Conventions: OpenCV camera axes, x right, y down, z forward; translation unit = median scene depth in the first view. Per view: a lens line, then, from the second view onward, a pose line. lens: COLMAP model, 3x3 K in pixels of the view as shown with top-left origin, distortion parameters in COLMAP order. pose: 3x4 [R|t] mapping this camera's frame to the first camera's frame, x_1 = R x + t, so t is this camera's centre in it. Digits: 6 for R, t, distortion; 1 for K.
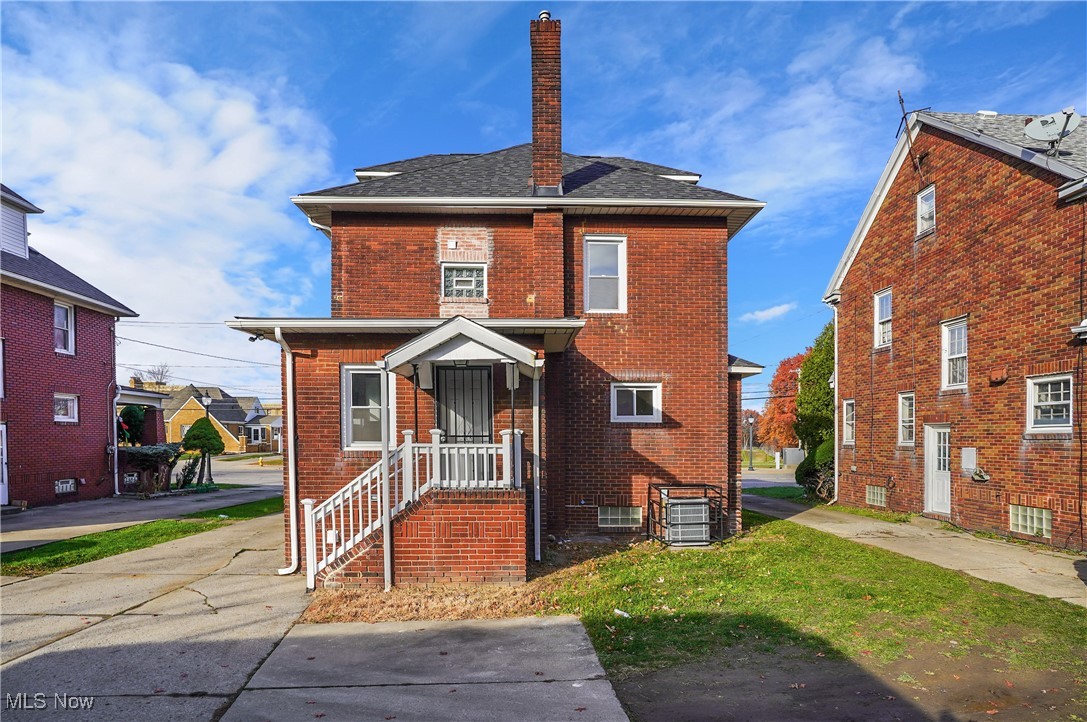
lens RADIAL K [[610.1, 0, 543.8], [0, 610.1, 446.4], [0, 0, 1]] dist [-0.035718, 0.000225]
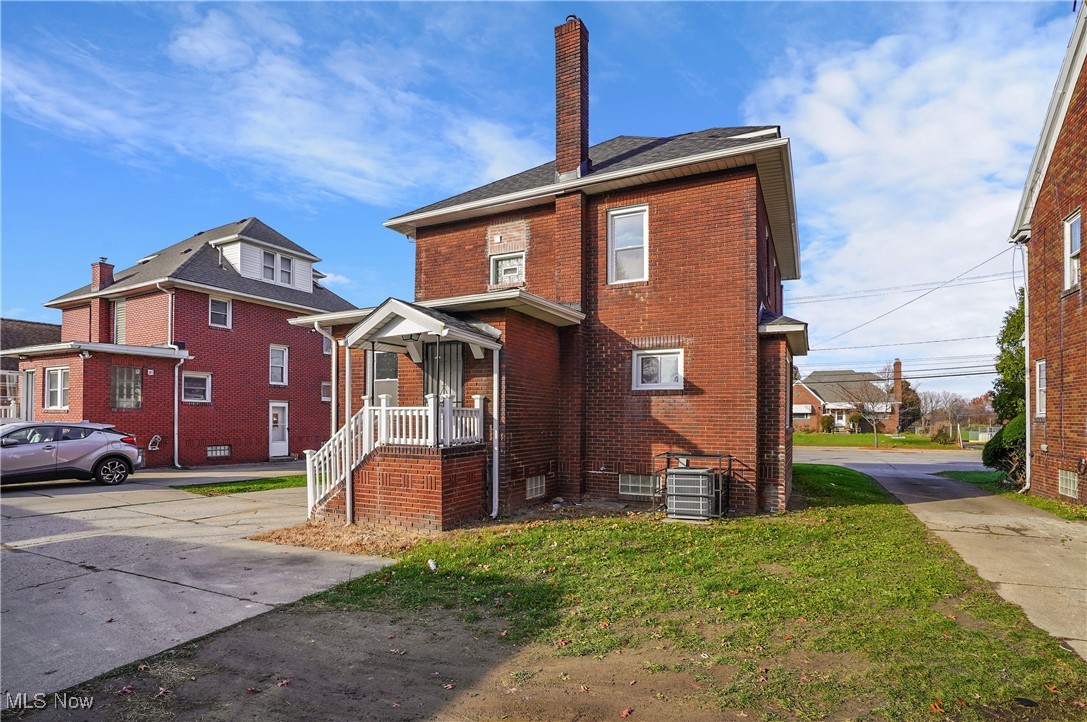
lens RADIAL K [[541.3, 0, 544.0], [0, 541.3, 408.8], [0, 0, 1]] dist [-0.051794, 0.017235]
pose [[0.879447, -0.005725, -0.475962, 0.411295], [-0.009297, 0.999530, -0.029201, 0.018733], [0.475906, 0.030106, 0.878981, 0.152186]]
